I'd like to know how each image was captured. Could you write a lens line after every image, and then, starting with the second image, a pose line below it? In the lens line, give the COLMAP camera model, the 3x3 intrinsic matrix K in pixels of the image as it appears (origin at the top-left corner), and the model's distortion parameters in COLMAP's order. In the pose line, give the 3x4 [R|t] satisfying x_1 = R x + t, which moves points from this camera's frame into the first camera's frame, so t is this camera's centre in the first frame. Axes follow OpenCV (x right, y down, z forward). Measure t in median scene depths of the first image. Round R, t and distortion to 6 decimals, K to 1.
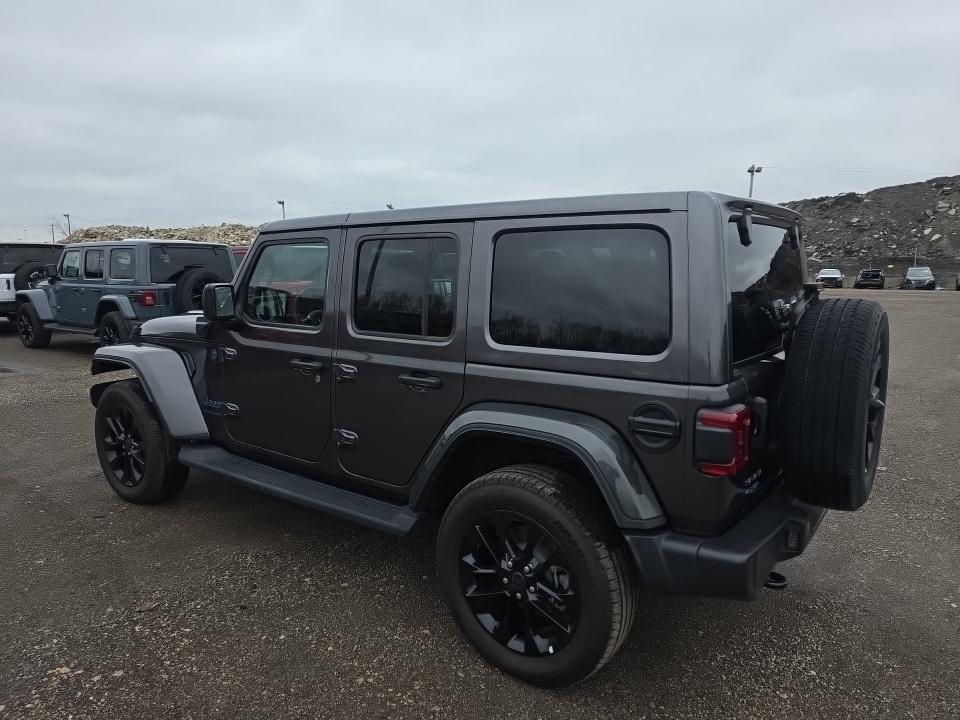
lens RADIAL K [[621.8, 0, 482.4], [0, 621.8, 362.2], [0, 0, 1]] dist [0.085030, -0.070548]
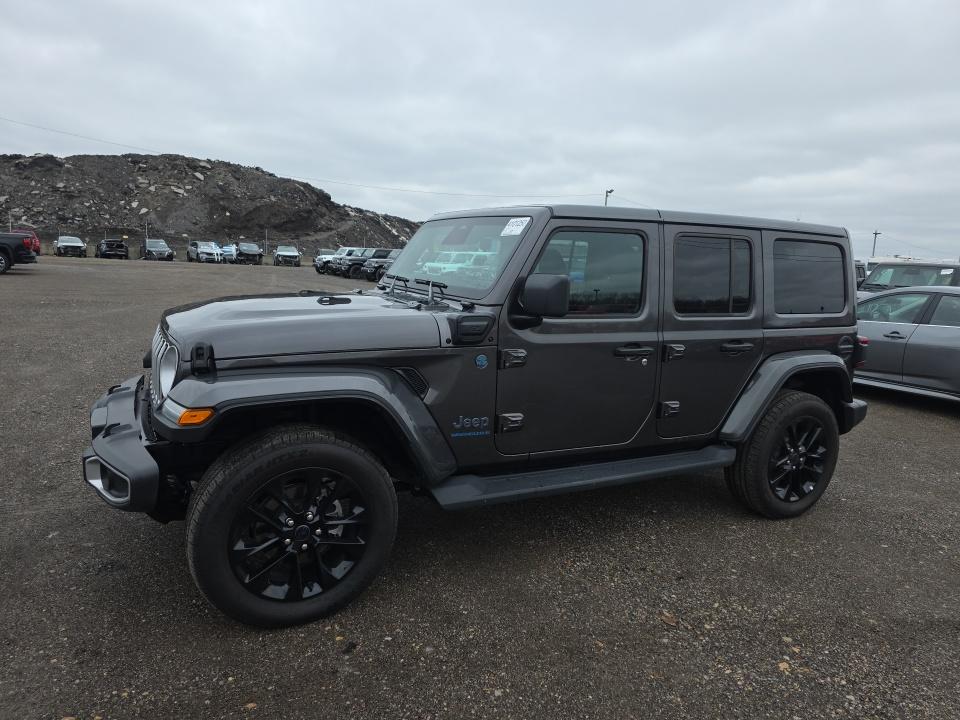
lens RADIAL K [[621.8, 0, 482.4], [0, 621.8, 362.2], [0, 0, 1]] dist [0.085030, -0.070548]
pose [[0.447723, -0.132895, 0.884242, -1.190399], [0.090293, 0.990559, 0.103155, -0.097114], [-0.889602, 0.033656, 0.455495, 0.670250]]
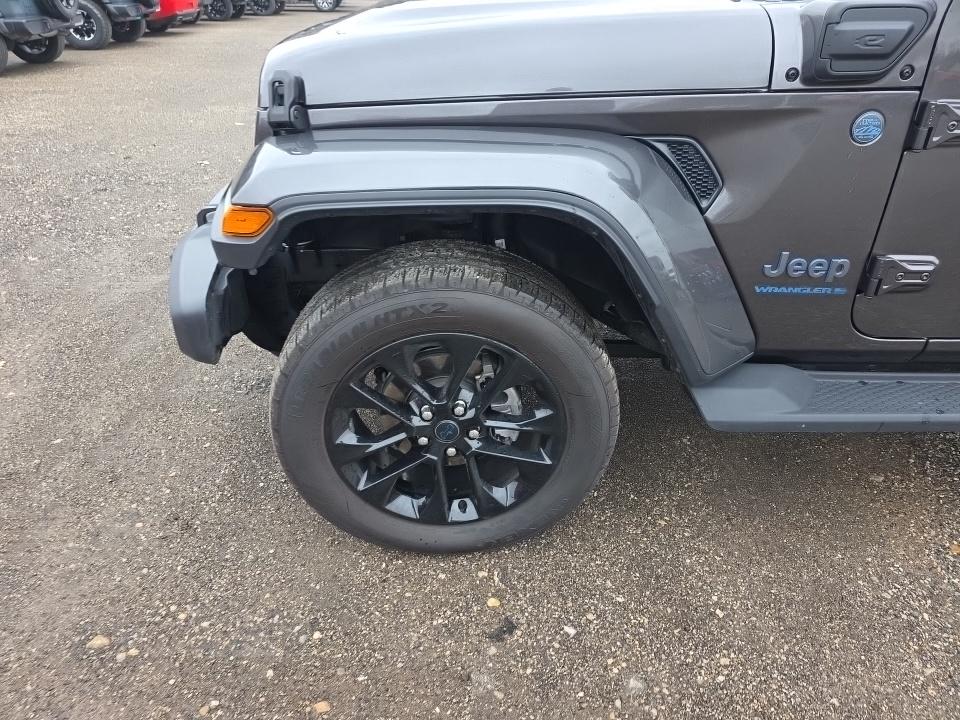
lens RADIAL K [[621.8, 0, 482.4], [0, 621.8, 362.2], [0, 0, 1]] dist [0.085030, -0.070548]
pose [[0.804933, -0.314685, 0.503047, -0.845566], [0.093799, 0.904608, 0.415796, -0.062710], [-0.585905, -0.287502, 0.757666, 0.871473]]
